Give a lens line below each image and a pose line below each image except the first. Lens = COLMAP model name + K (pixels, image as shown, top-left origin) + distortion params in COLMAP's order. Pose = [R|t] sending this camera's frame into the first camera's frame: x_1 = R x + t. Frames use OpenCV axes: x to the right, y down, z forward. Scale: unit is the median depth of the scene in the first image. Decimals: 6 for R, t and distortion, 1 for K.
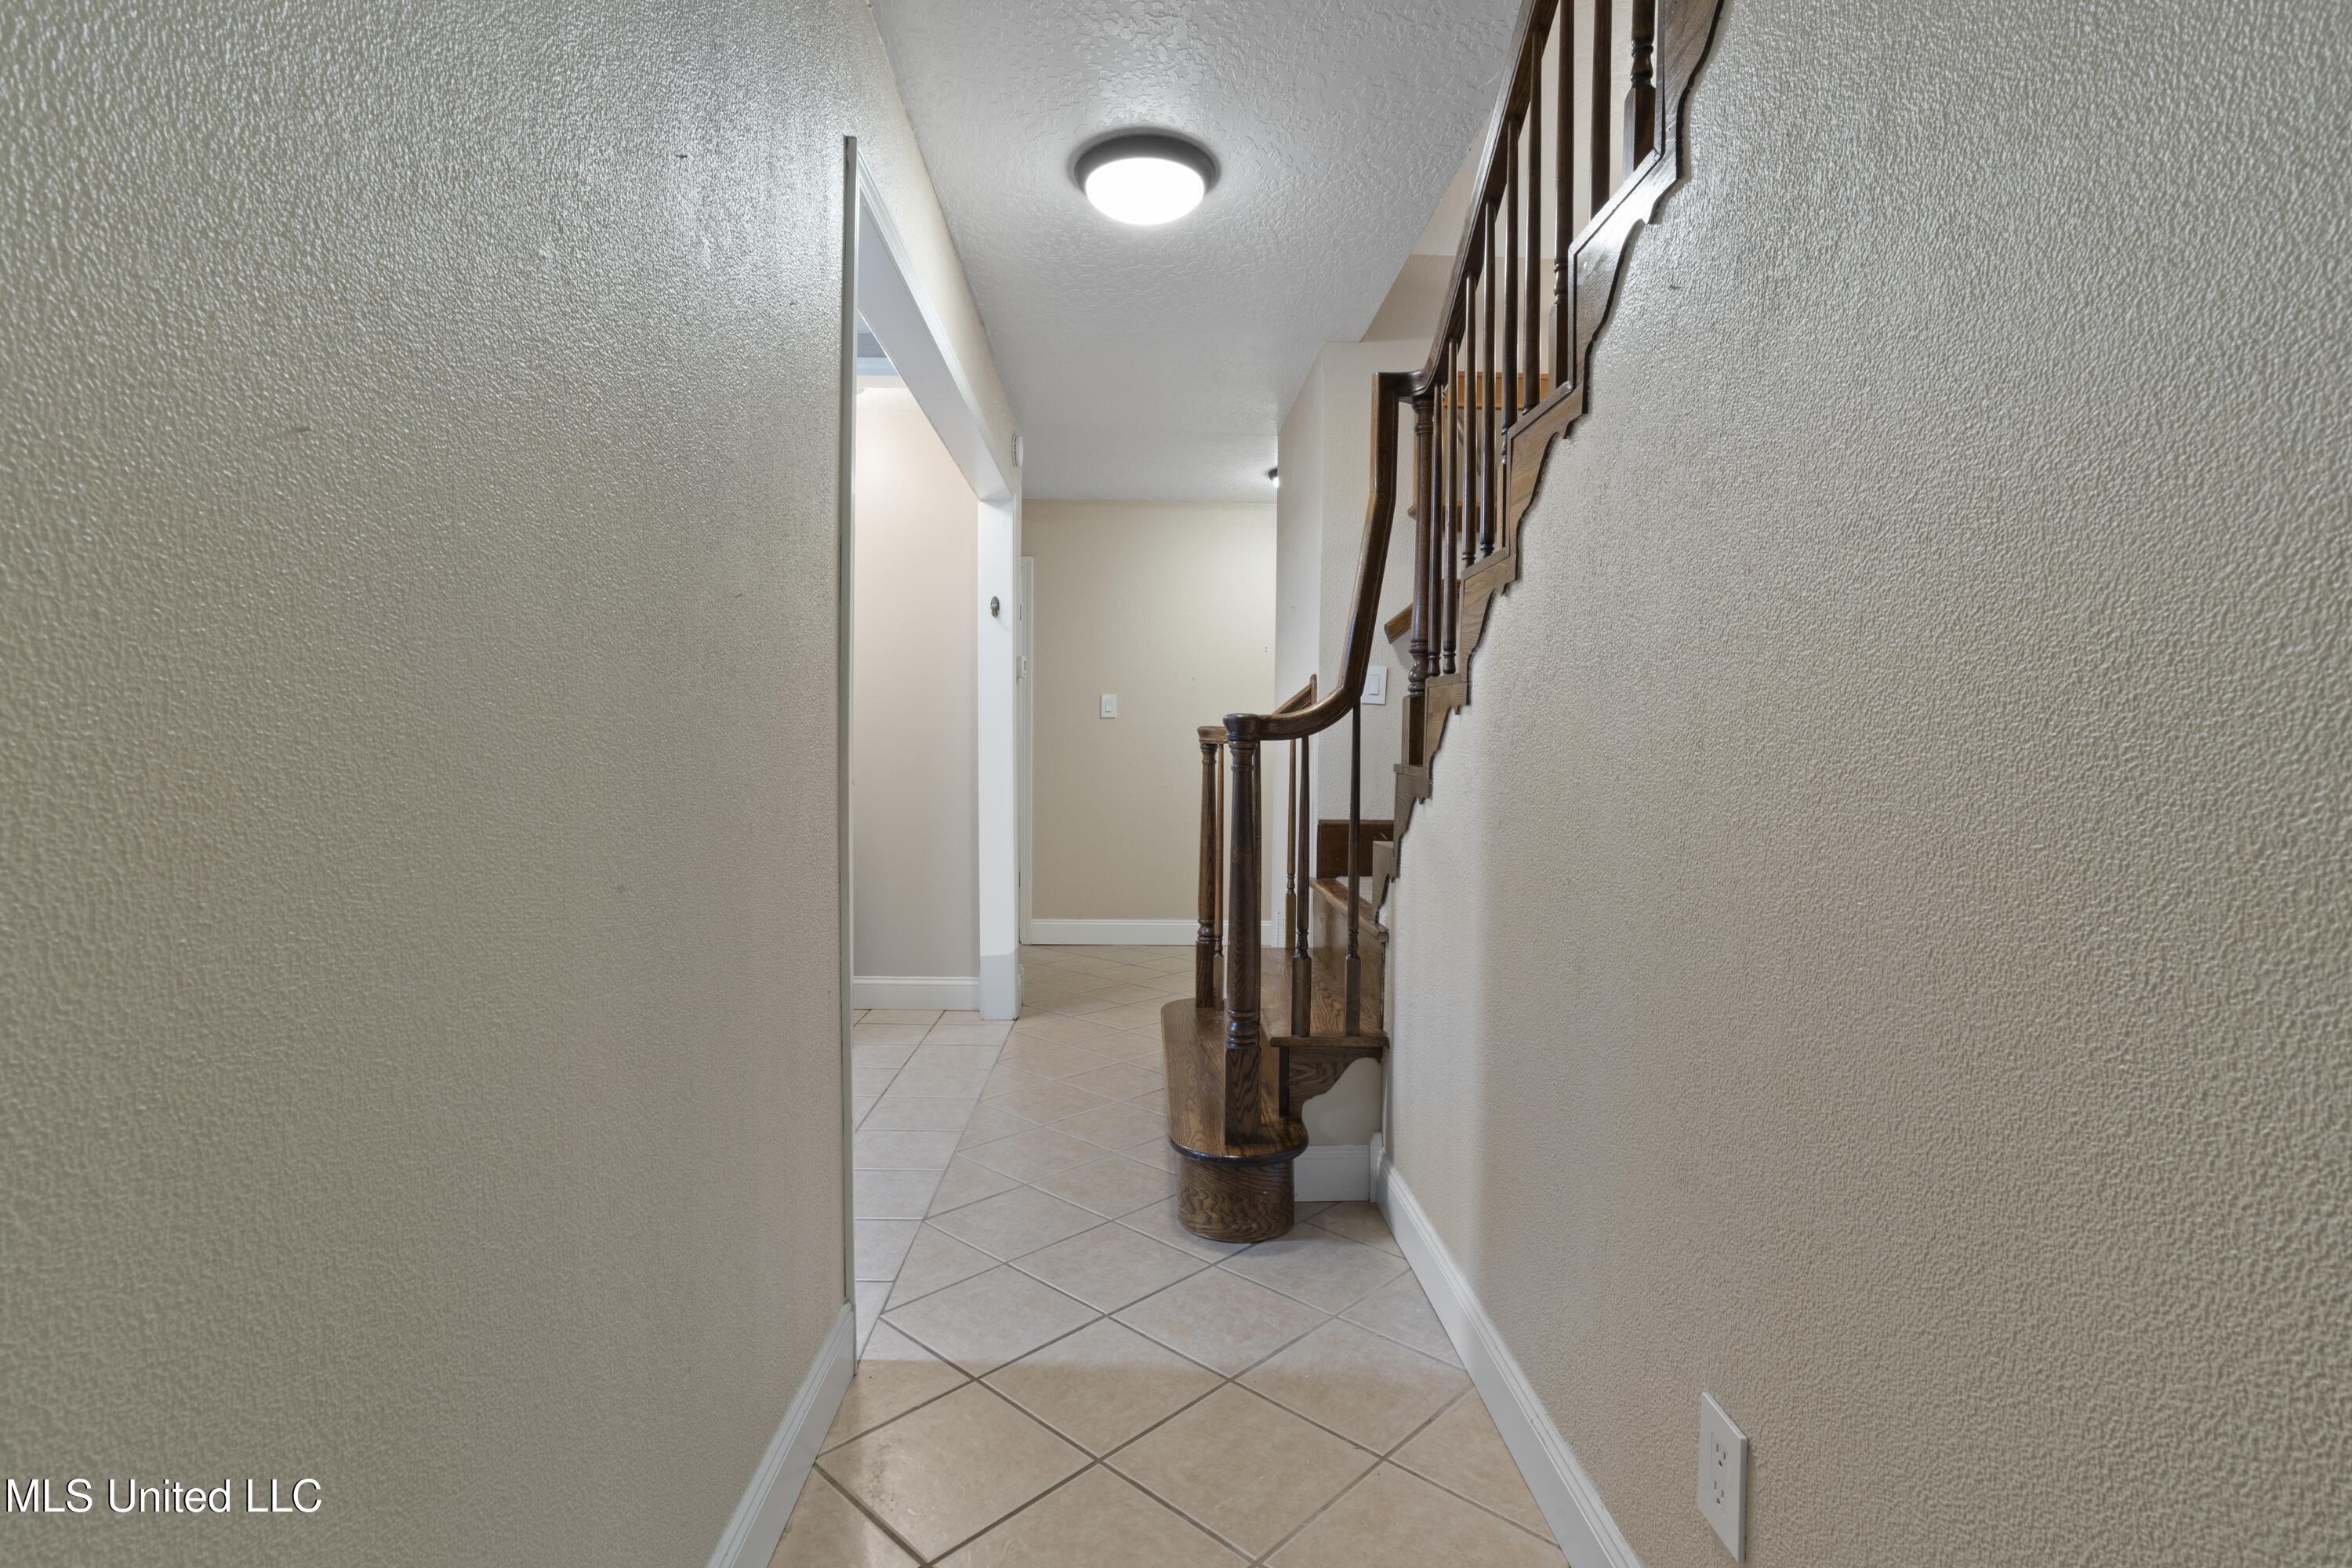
lens RADIAL K [[1128.8, 0, 1162.3], [0, 1128.8, 789.3], [0, 0, 1]] dist [-0.043253, 0.020453]
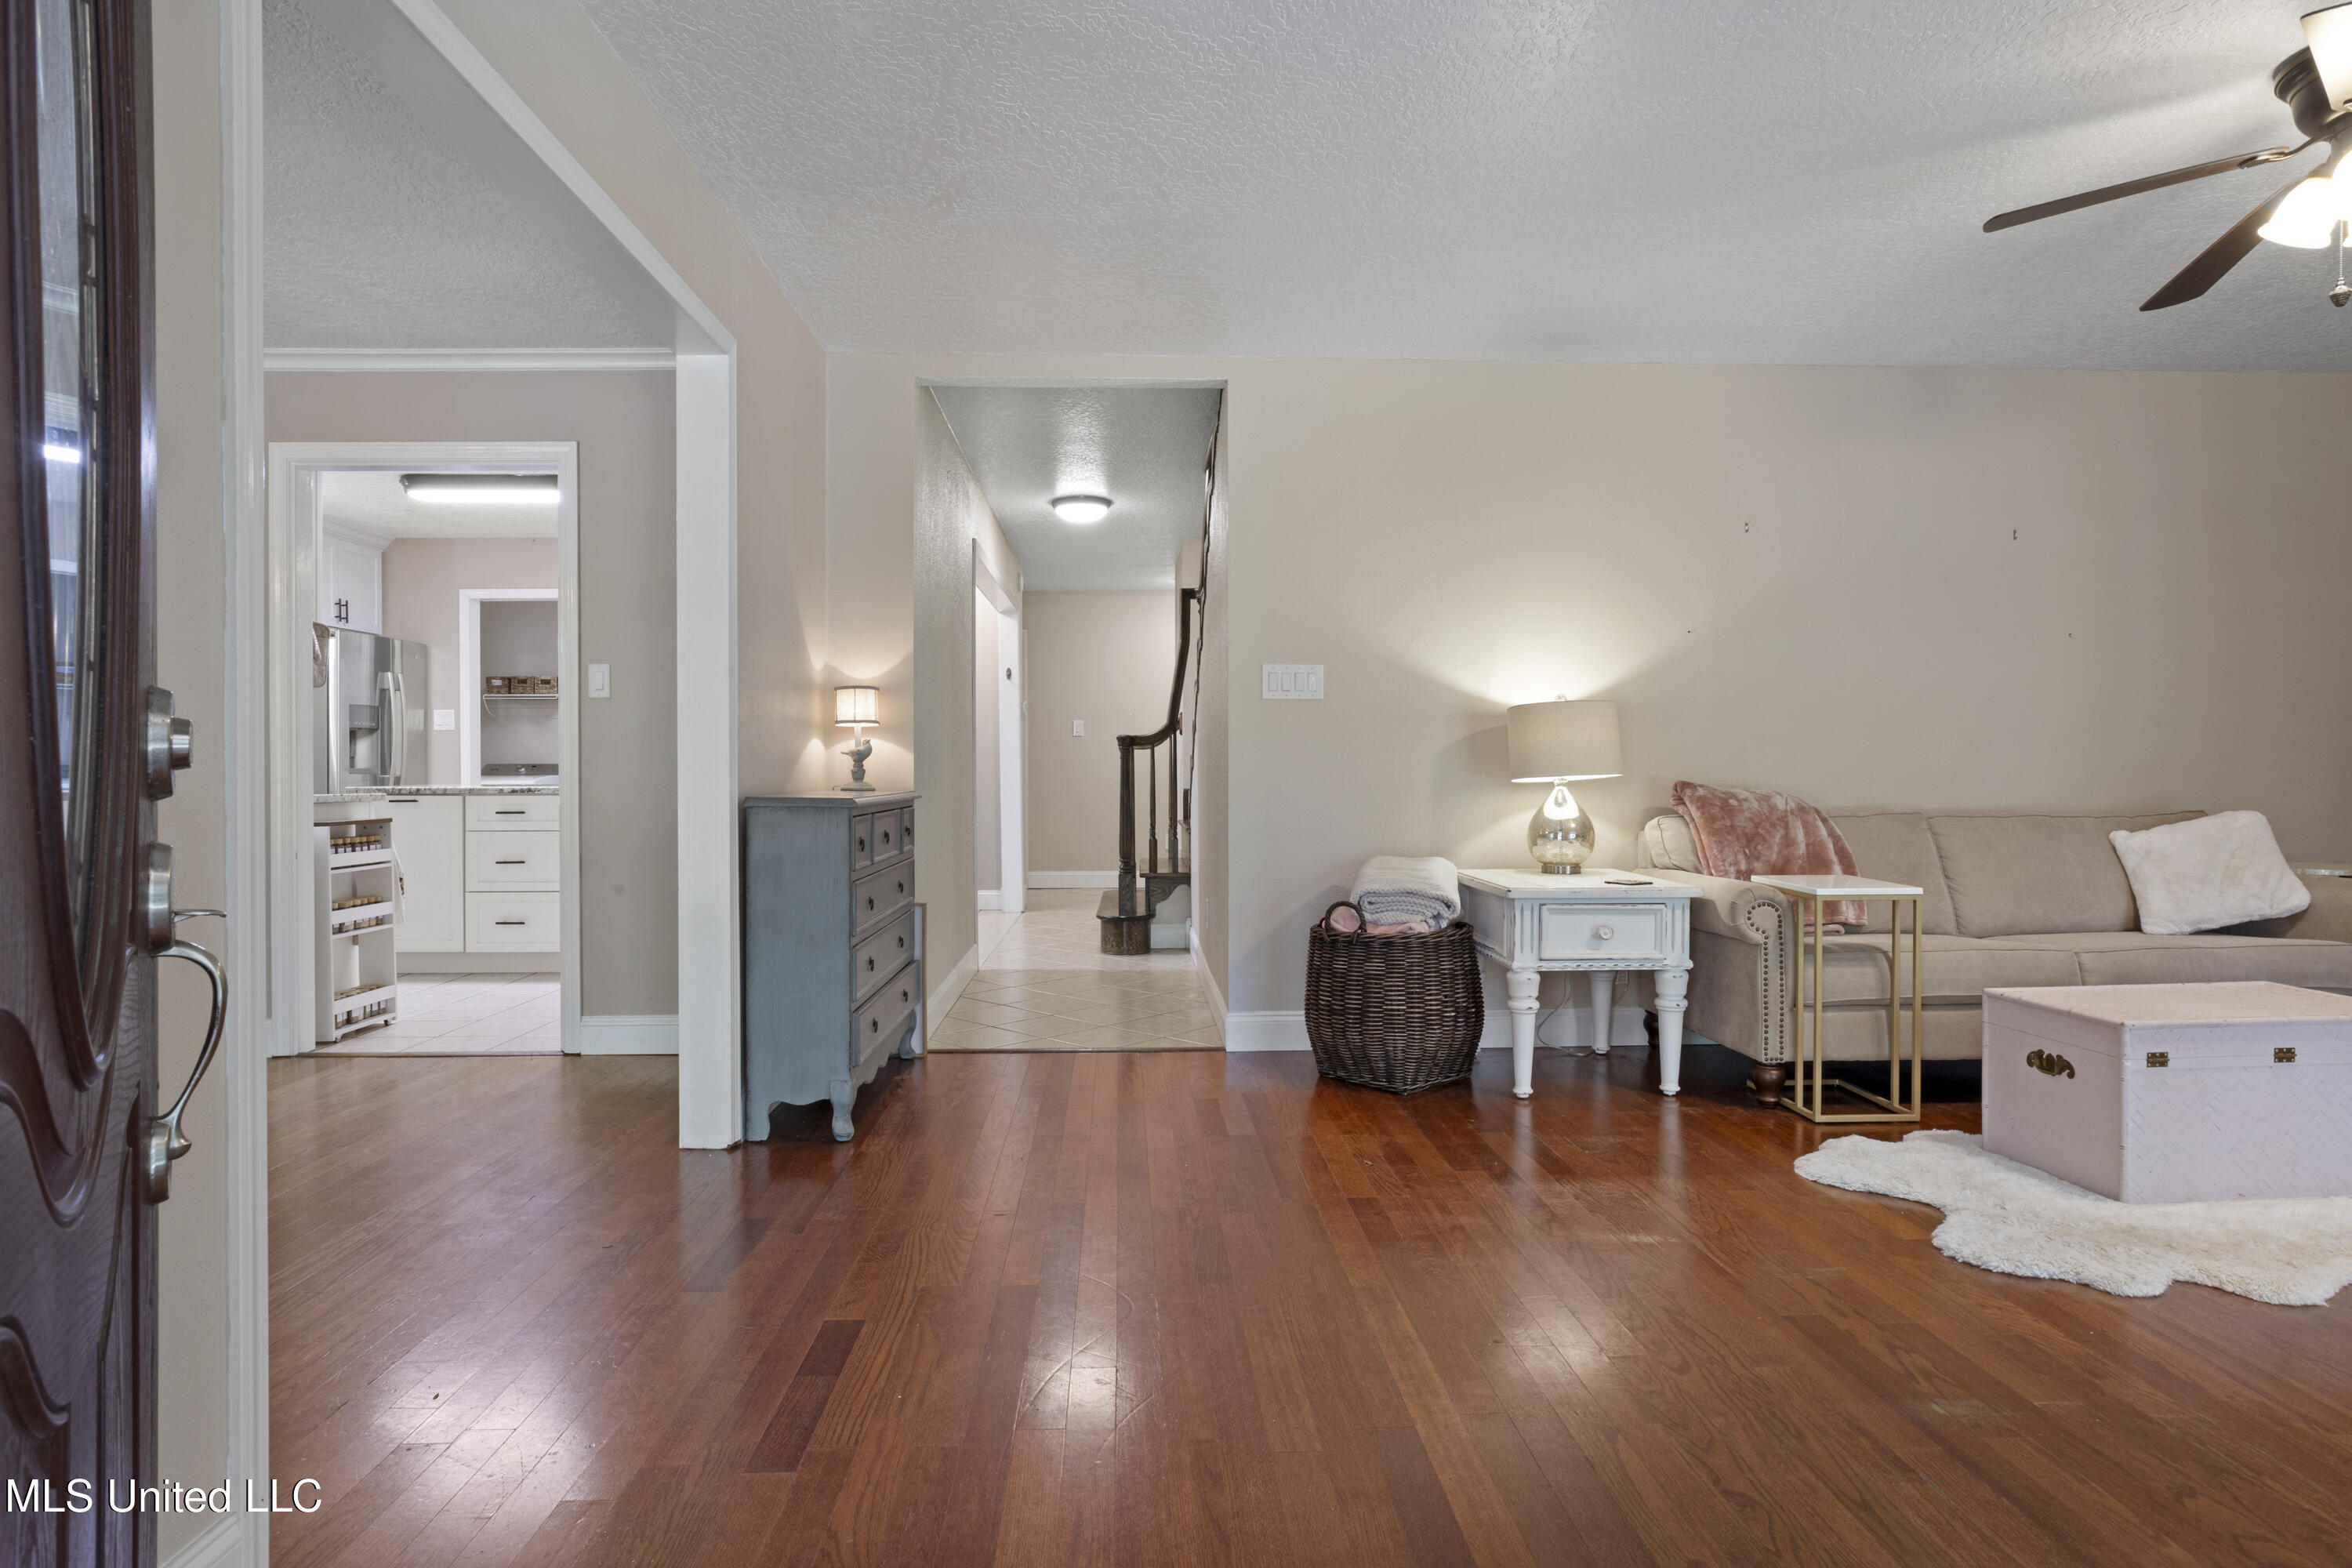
lens RADIAL K [[1269.5, 0, 1176.2], [0, 1269.5, 783.5], [0, 0, 1]] dist [-0.035057, 0.018510]
pose [[0.999820, -0.006187, 0.017936, 0.122848], [0.006623, 0.999682, -0.024324, 0.095157], [-0.017779, 0.024438, 0.999543, -1.588190]]
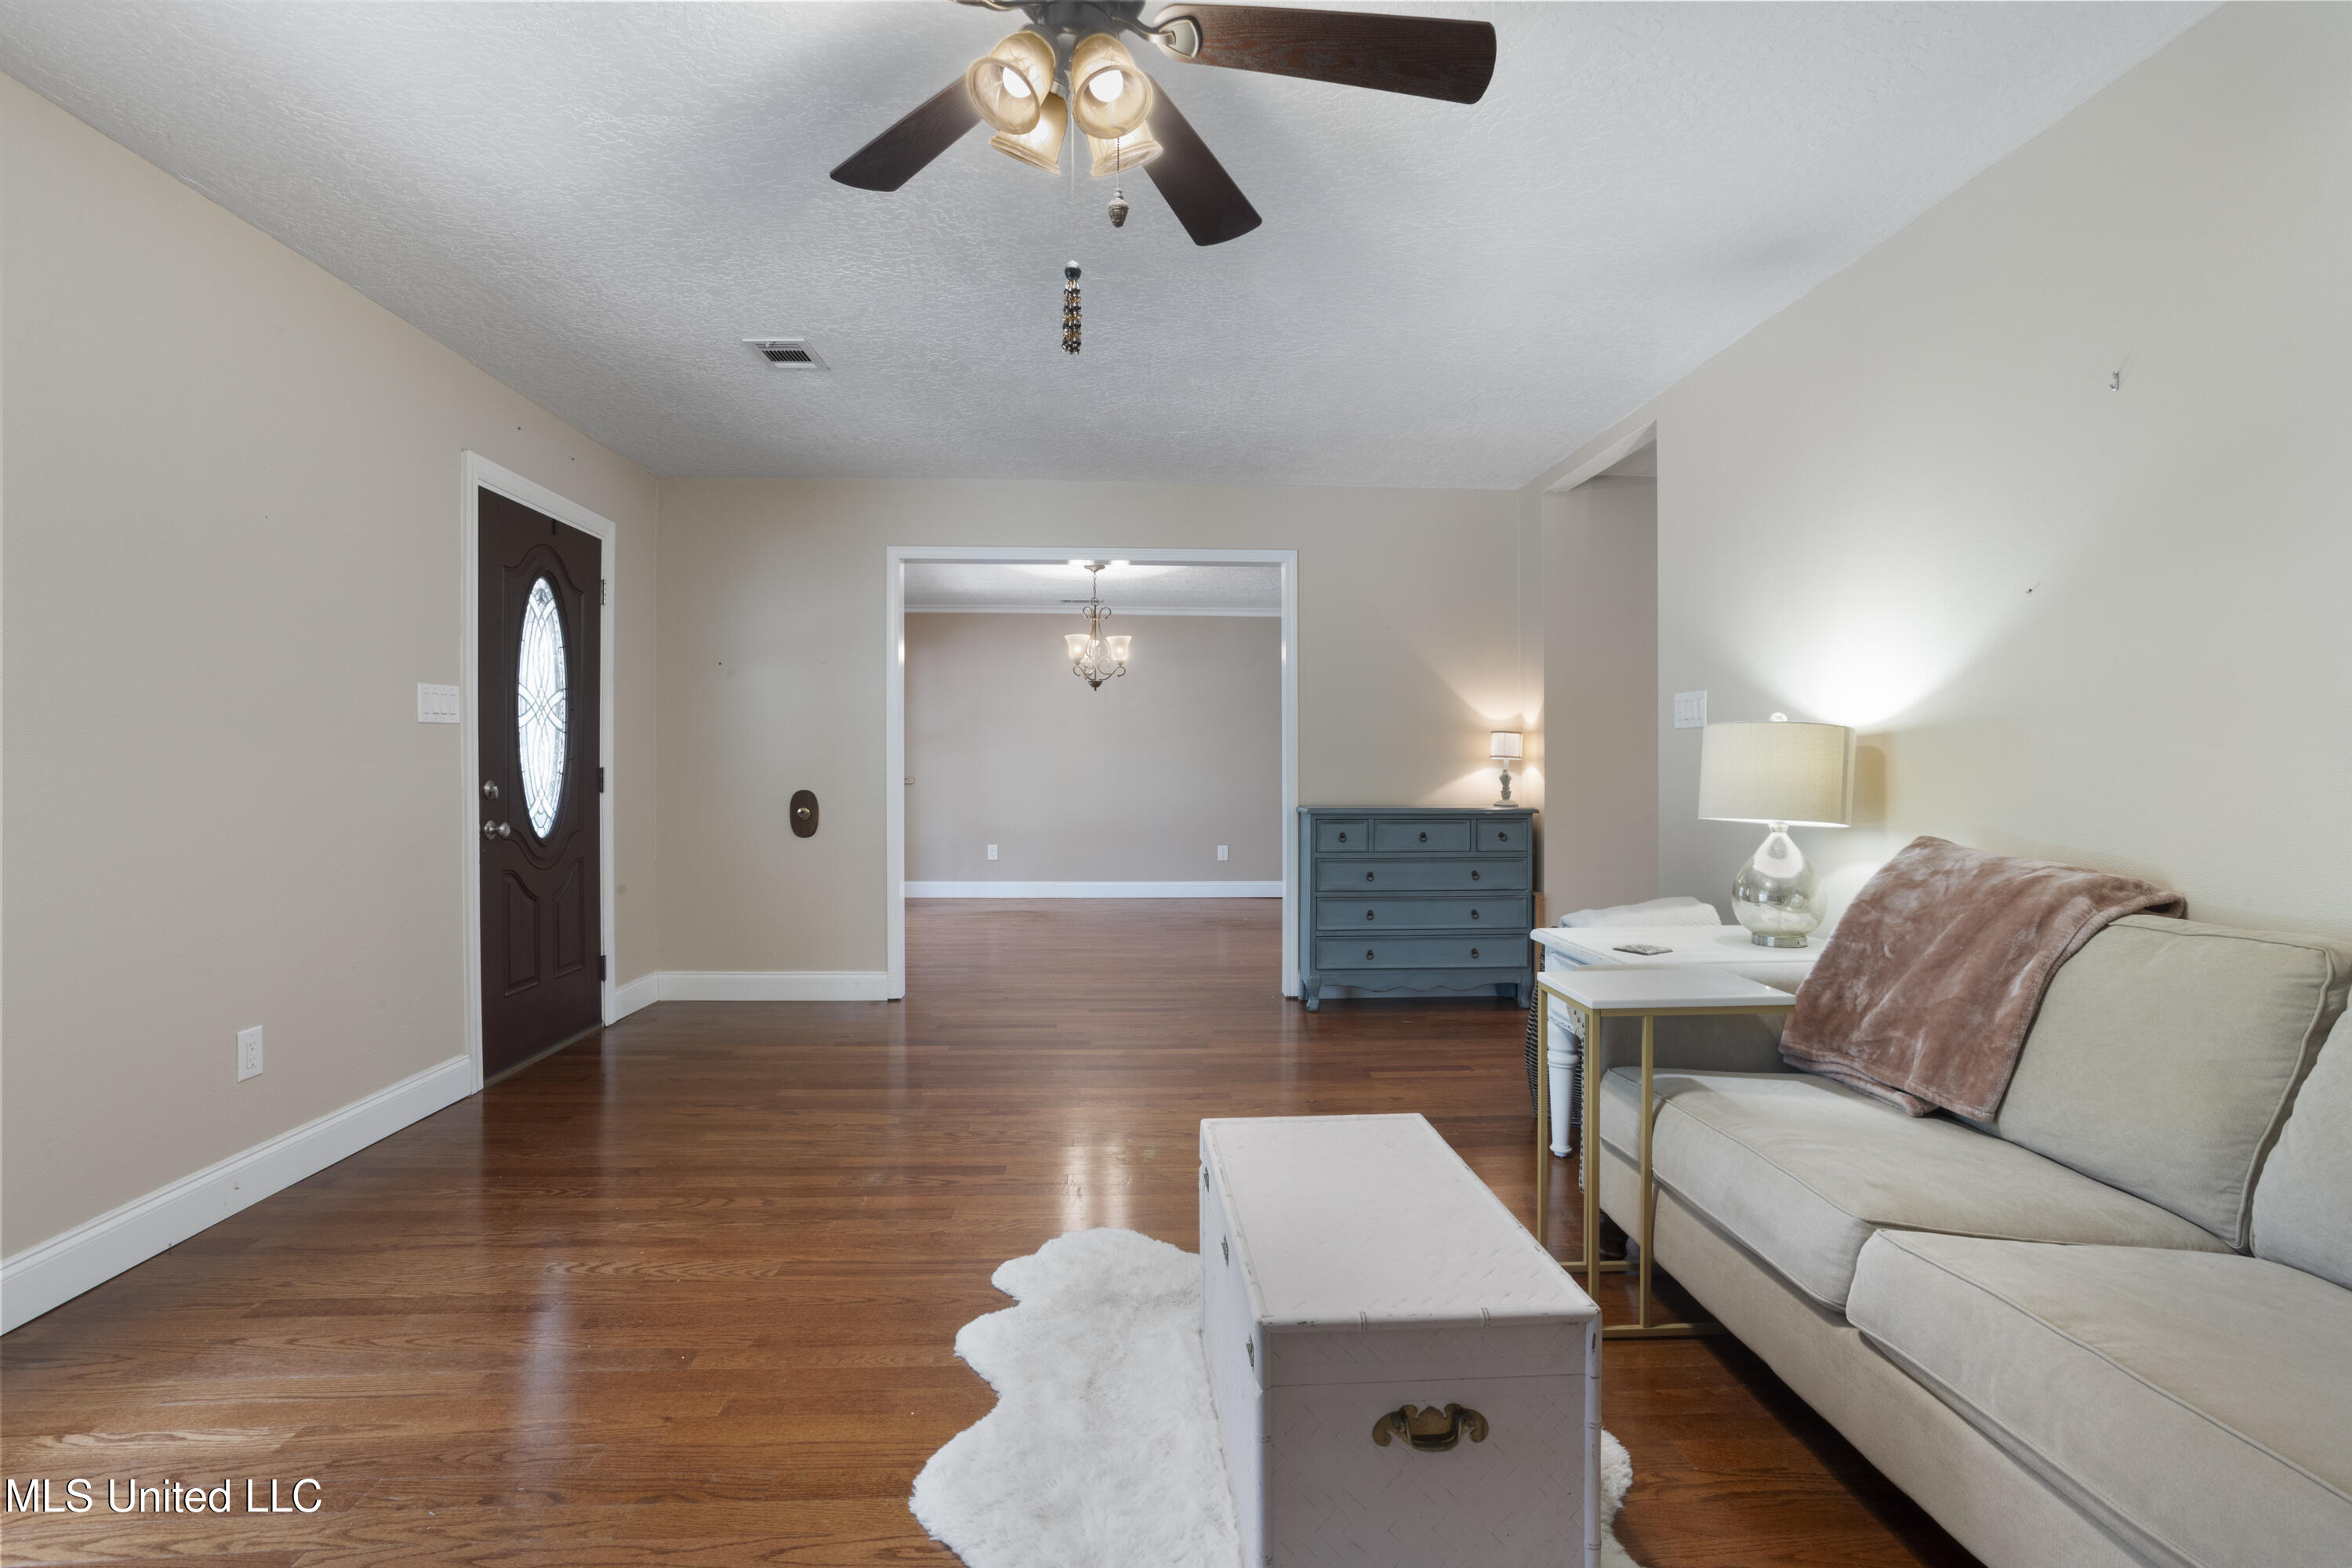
lens RADIAL K [[1128.8, 0, 1184.7], [0, 1128.8, 784.9], [0, 0, 1]] dist [-0.043253, 0.020453]
pose [[0.040848, 0.010430, -0.999111, 1.645936], [-0.038064, 0.999236, 0.008876, 0.031429], [0.998440, 0.037668, 0.041214, -0.653837]]
